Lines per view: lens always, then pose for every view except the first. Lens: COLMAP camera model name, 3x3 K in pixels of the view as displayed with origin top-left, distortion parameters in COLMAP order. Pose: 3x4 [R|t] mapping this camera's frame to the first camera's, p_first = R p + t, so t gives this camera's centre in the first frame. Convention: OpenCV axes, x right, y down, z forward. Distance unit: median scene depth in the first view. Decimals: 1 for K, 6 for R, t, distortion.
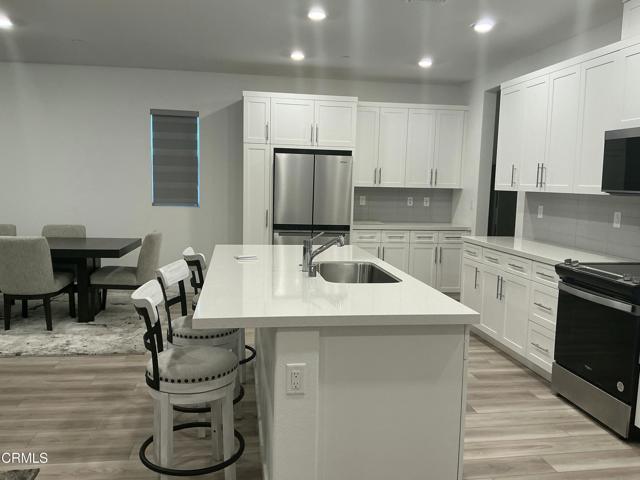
lens RADIAL K [[529.1, 0, 321.5], [0, 529.1, 241.0], [0, 0, 1]] dist [0.127912, -0.261987]
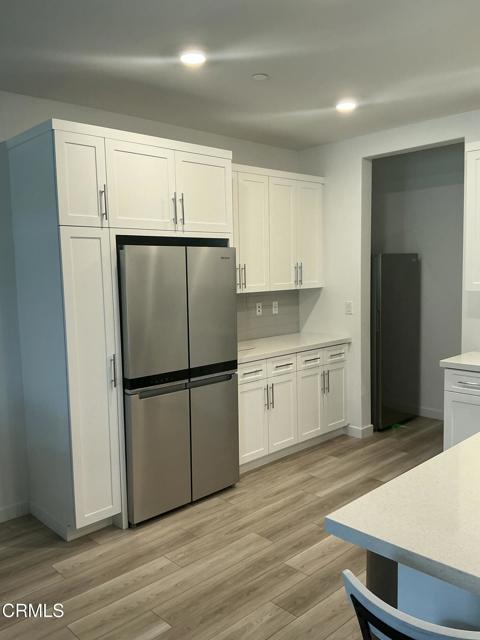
lens RADIAL K [[529.1, 0, 240.0], [0, 529.1, 320.0], [0, 0, 1]] dist [0.127912, -0.261987]
pose [[0.824699, -0.099415, 0.556766, -0.337224], [0.104978, 0.994231, 0.022031, -0.106457], [-0.555744, 0.040279, 0.830377, 0.585380]]
